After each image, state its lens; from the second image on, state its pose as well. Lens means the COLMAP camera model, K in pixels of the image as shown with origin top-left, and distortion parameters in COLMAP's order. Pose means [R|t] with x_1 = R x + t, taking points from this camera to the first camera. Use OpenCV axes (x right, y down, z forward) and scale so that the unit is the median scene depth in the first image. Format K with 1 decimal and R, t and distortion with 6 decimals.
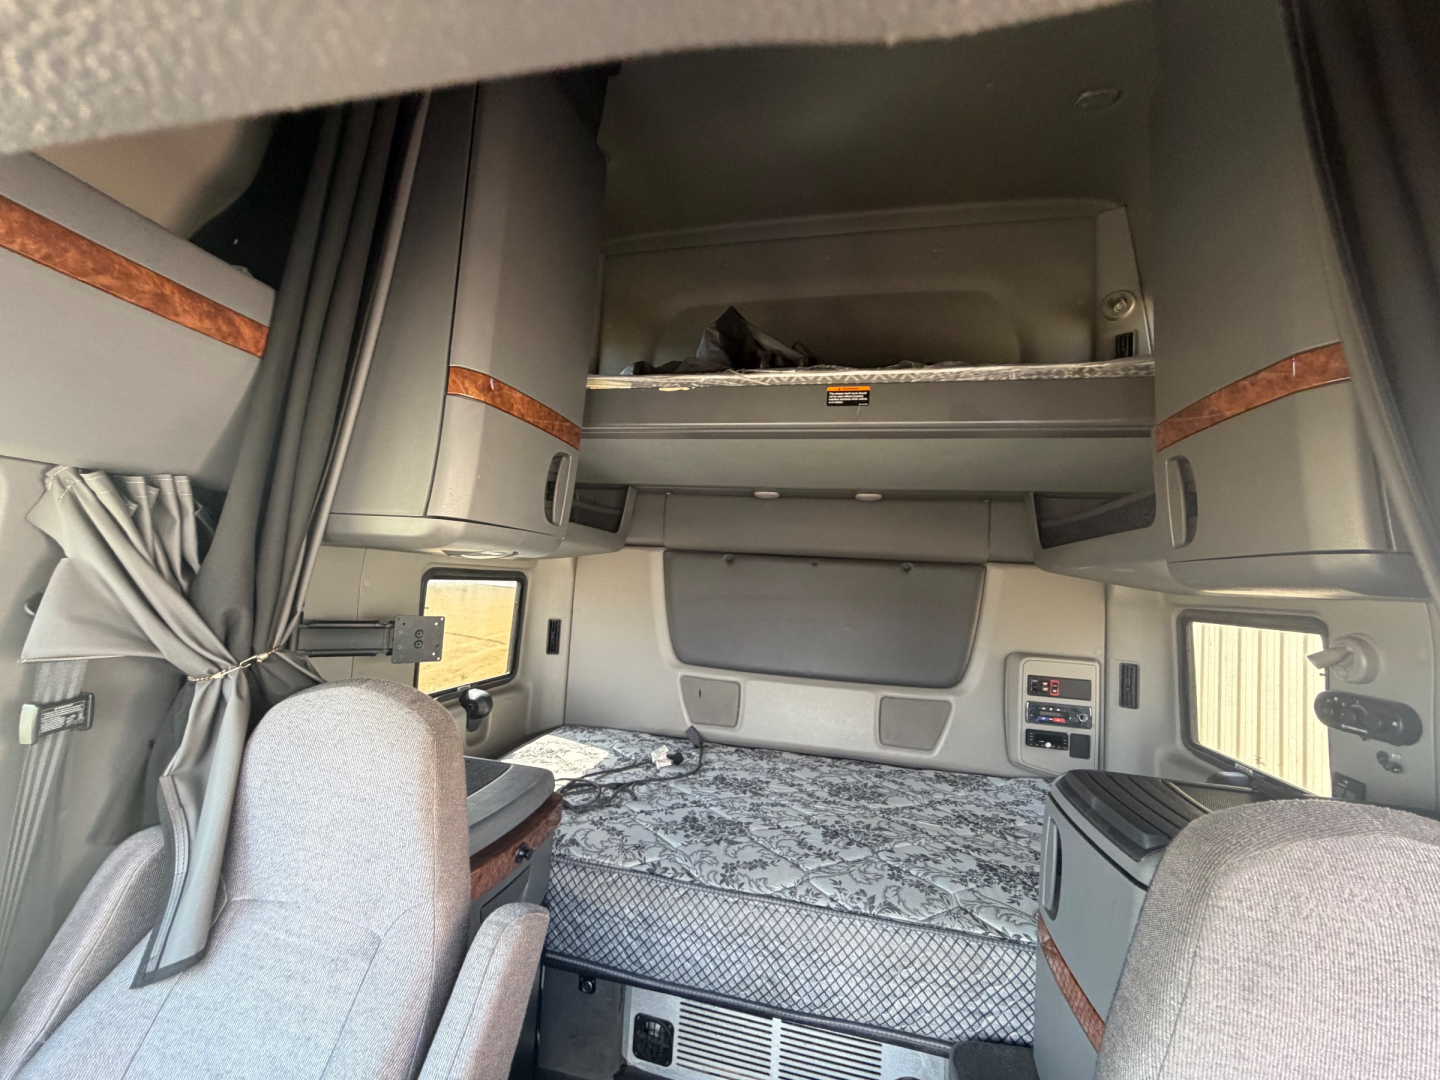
lens RADIAL K [[578.7, 0, 714.1], [0, 578.7, 540.5], [0, 0, 1]] dist [-0.000291, 0.000953]
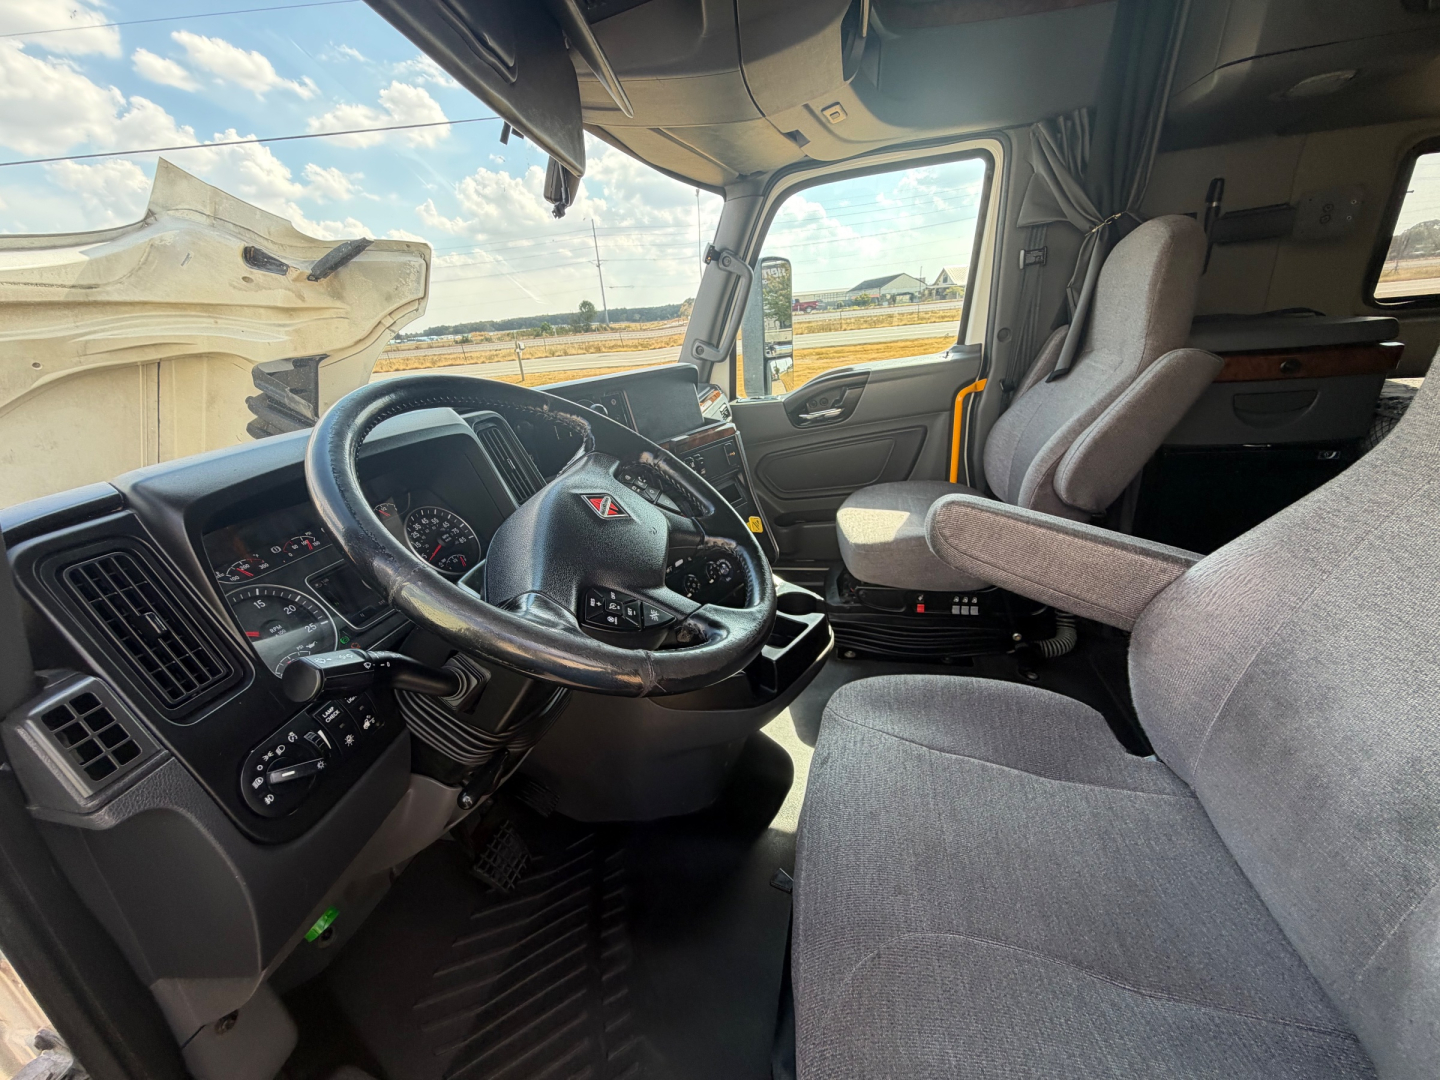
lens RADIAL K [[578.7, 0, 718.6], [0, 578.7, 539.4], [0, 0, 1]] dist [-0.000291, 0.000953]
pose [[-0.000549, 0.307242, -0.951631, 0.653866], [0.151744, 0.940637, 0.303605, 0.236662], [0.988420, -0.144237, -0.047138, -0.115124]]
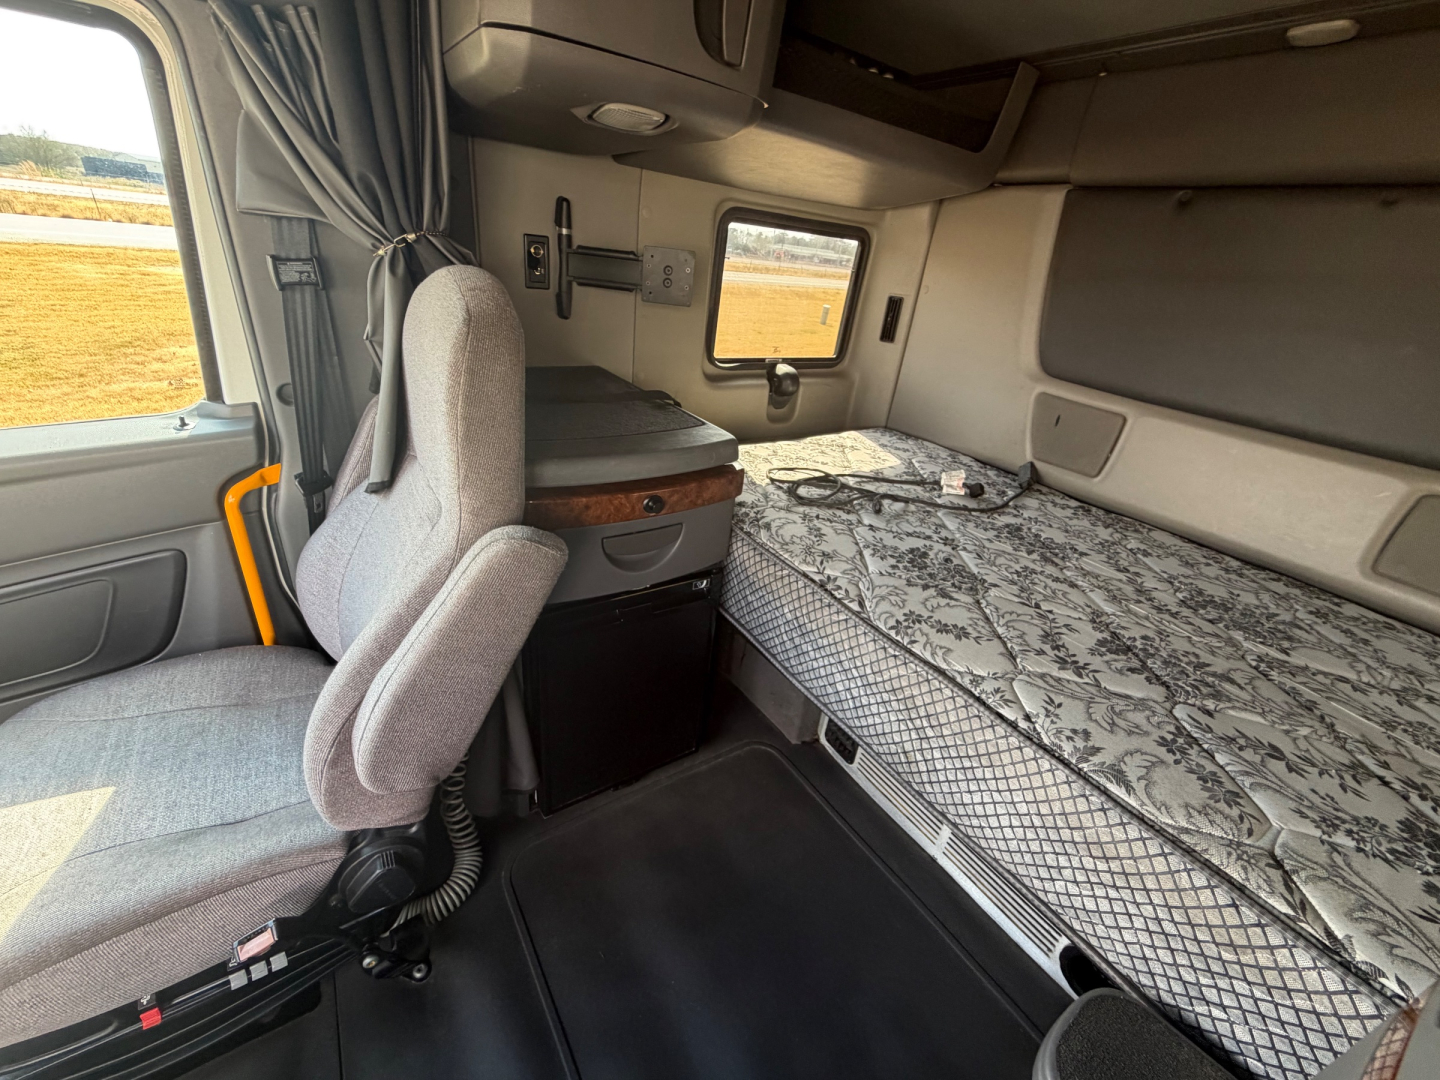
lens RADIAL K [[578.7, 0, 716.6], [0, 578.7, 540.6], [0, 0, 1]] dist [-0.000291, 0.000953]
pose [[0.728534, 0.324282, -0.603389, 0.224723], [-0.016014, 0.888670, 0.458267, 0.119359], [0.684822, -0.324200, 0.652620, 0.320754]]
